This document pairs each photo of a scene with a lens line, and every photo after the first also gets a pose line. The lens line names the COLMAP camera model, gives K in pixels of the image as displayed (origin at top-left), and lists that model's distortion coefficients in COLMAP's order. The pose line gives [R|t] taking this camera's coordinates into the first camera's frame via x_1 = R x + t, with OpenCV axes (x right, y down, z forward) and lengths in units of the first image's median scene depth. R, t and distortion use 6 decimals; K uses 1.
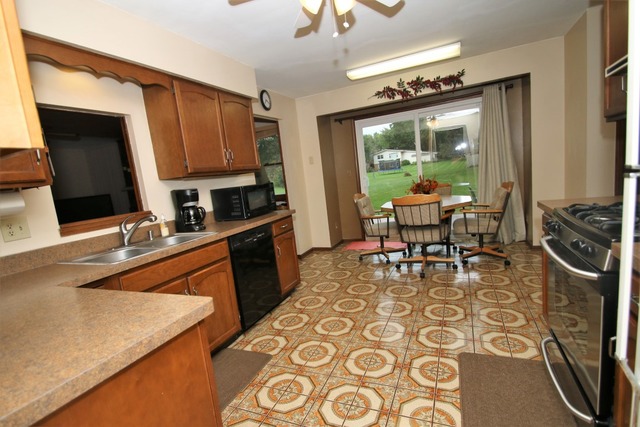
lens RADIAL K [[299.7, 0, 318.4], [0, 299.7, 217.7], [0, 0, 1]] dist [0.002037, -0.000161]
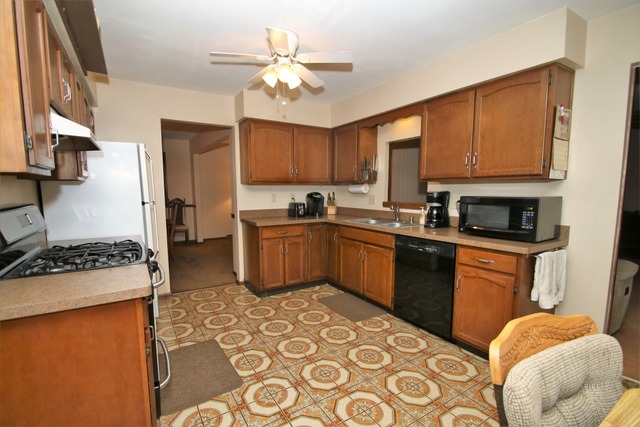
lens RADIAL K [[299.7, 0, 318.4], [0, 299.7, 217.7], [0, 0, 1]] dist [0.002037, -0.000161]
pose [[-0.535958, 0.198280, -0.820630, 0.938789], [-0.053563, 0.962085, 0.267440, -0.339148], [0.842544, 0.187292, -0.505017, 1.441960]]
